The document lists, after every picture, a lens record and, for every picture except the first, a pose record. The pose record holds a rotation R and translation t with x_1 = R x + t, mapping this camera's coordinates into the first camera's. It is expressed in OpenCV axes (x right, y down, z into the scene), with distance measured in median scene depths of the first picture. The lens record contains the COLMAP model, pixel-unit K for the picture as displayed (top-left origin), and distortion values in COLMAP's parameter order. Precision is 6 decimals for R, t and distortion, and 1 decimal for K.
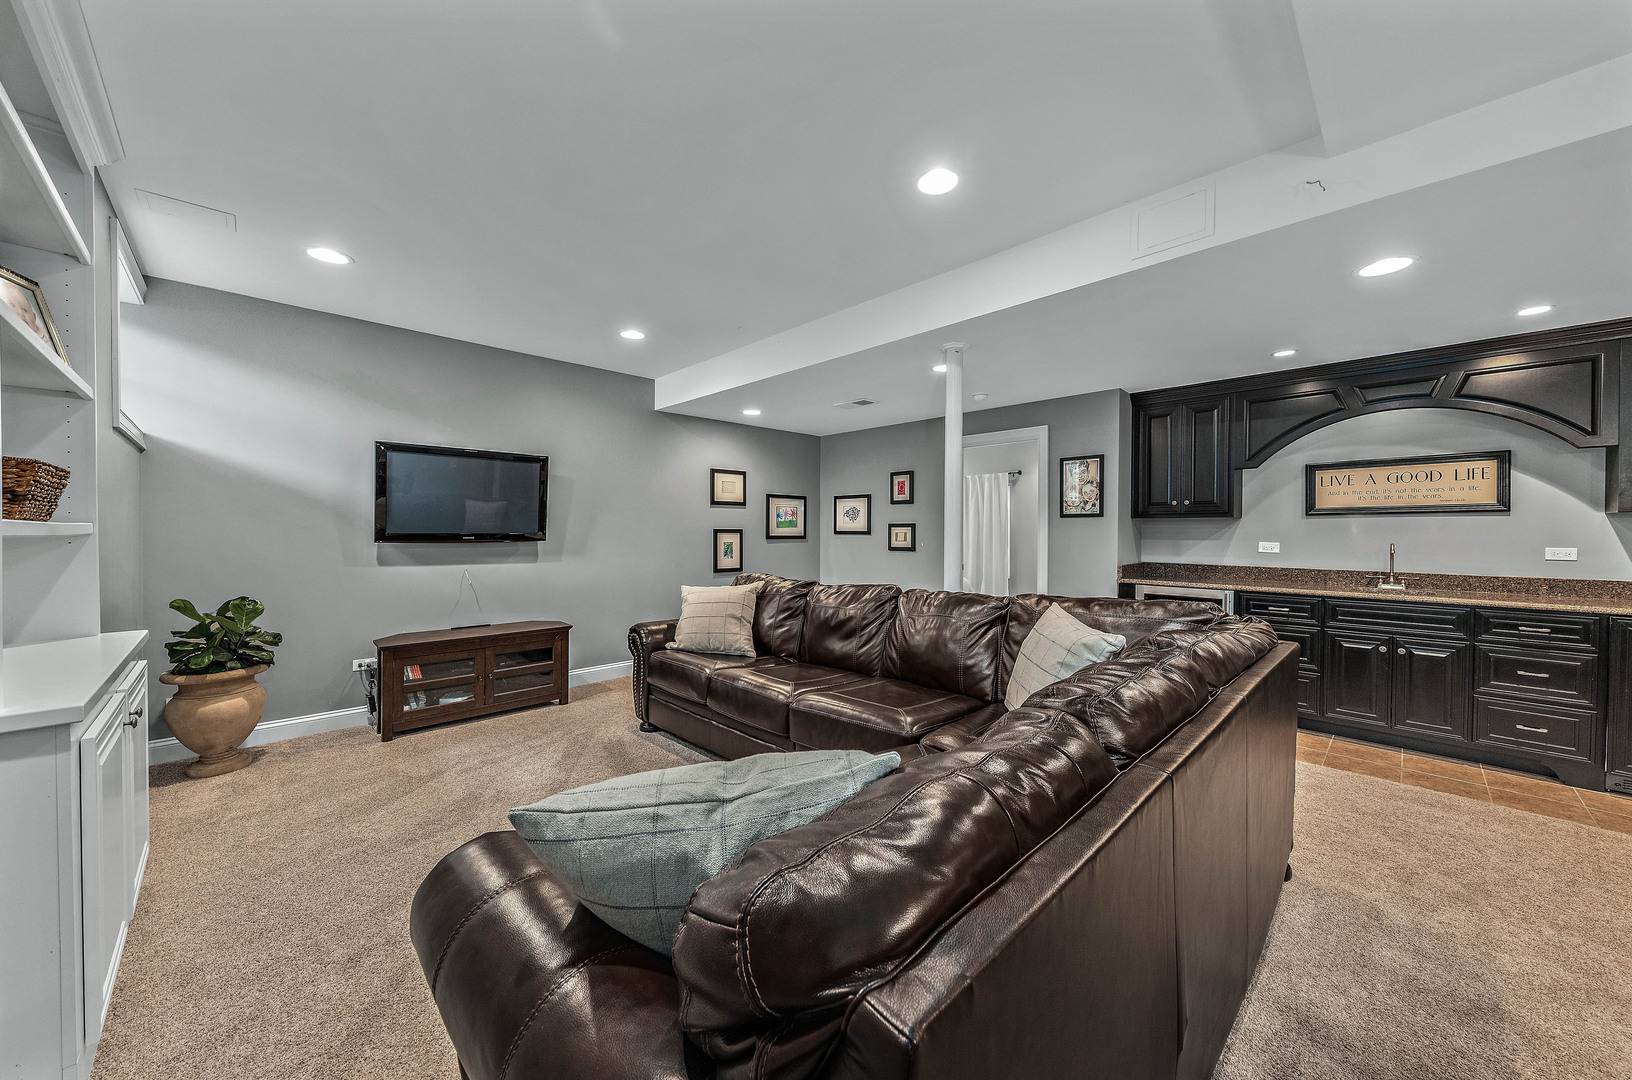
lens RADIAL K [[569.7, 0, 782.9], [0, 569.7, 534.4], [0, 0, 1]] dist [0.003130, 0.000230]
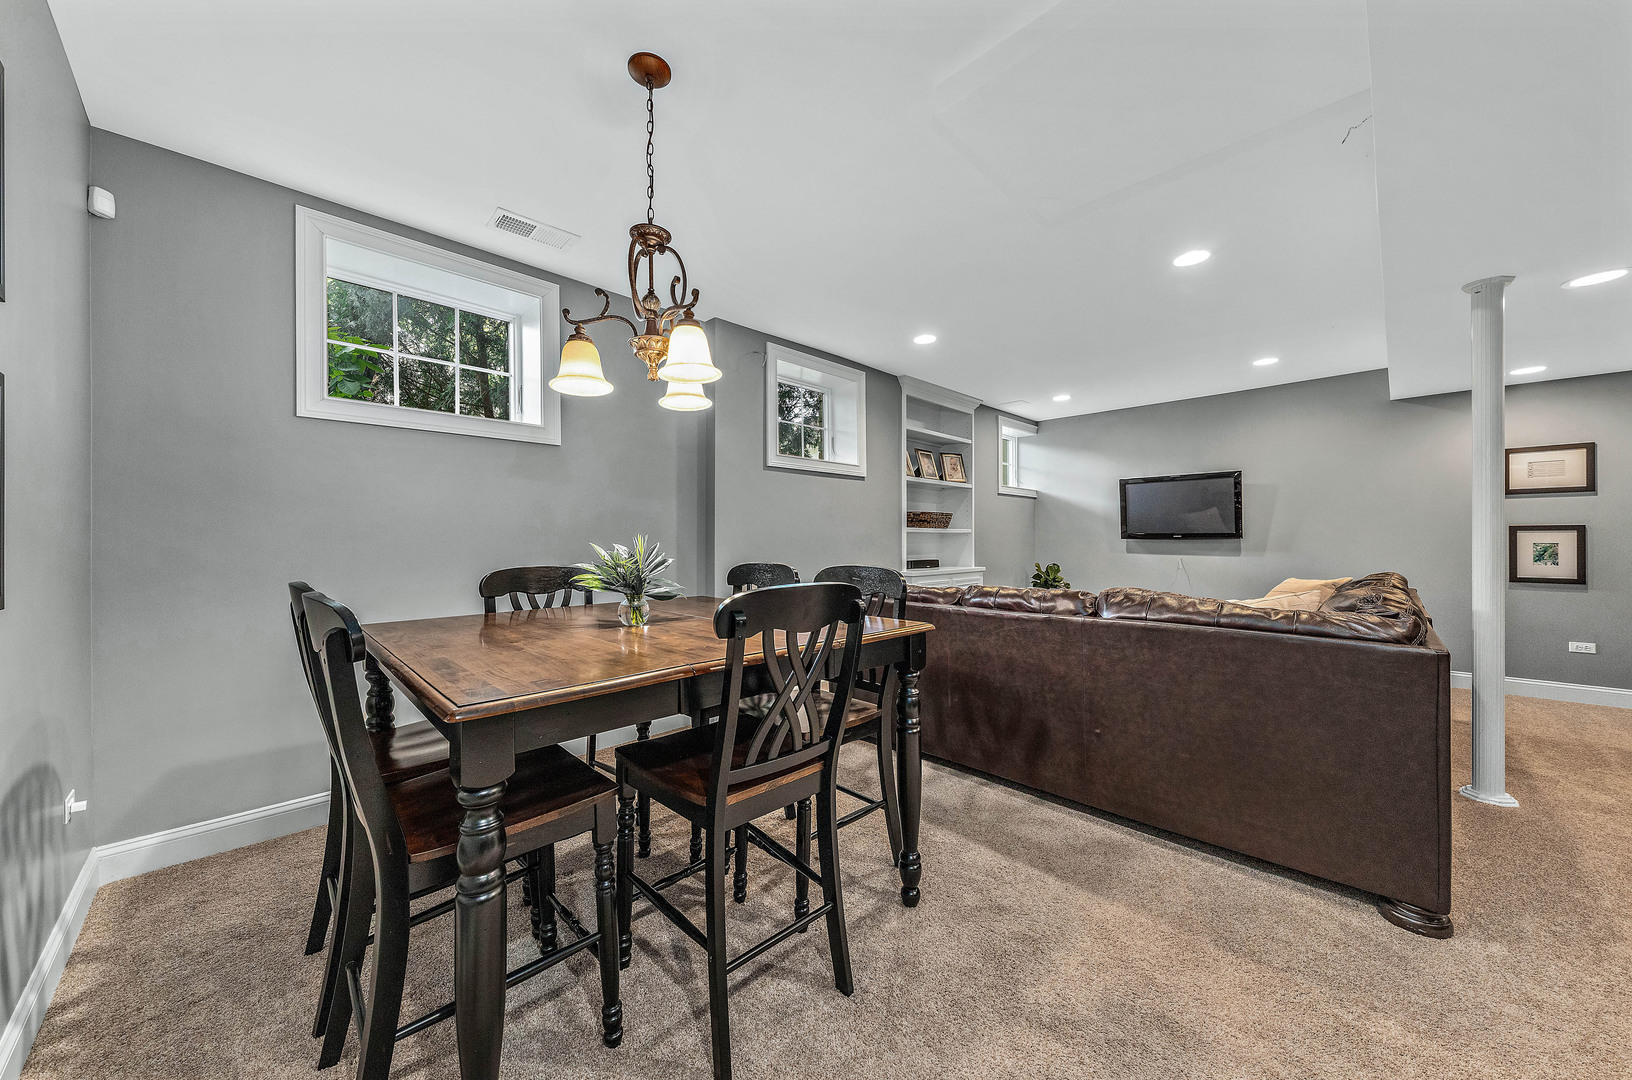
lens RADIAL K [[569.7, 0, 813.1], [0, 569.7, 538.2], [0, 0, 1]] dist [0.003130, 0.000230]
pose [[0.005390, -0.003848, -0.999978, 0.819654], [-0.006754, 0.999970, -0.003884, 0.020968], [0.999963, 0.006775, 0.005364, 0.060579]]
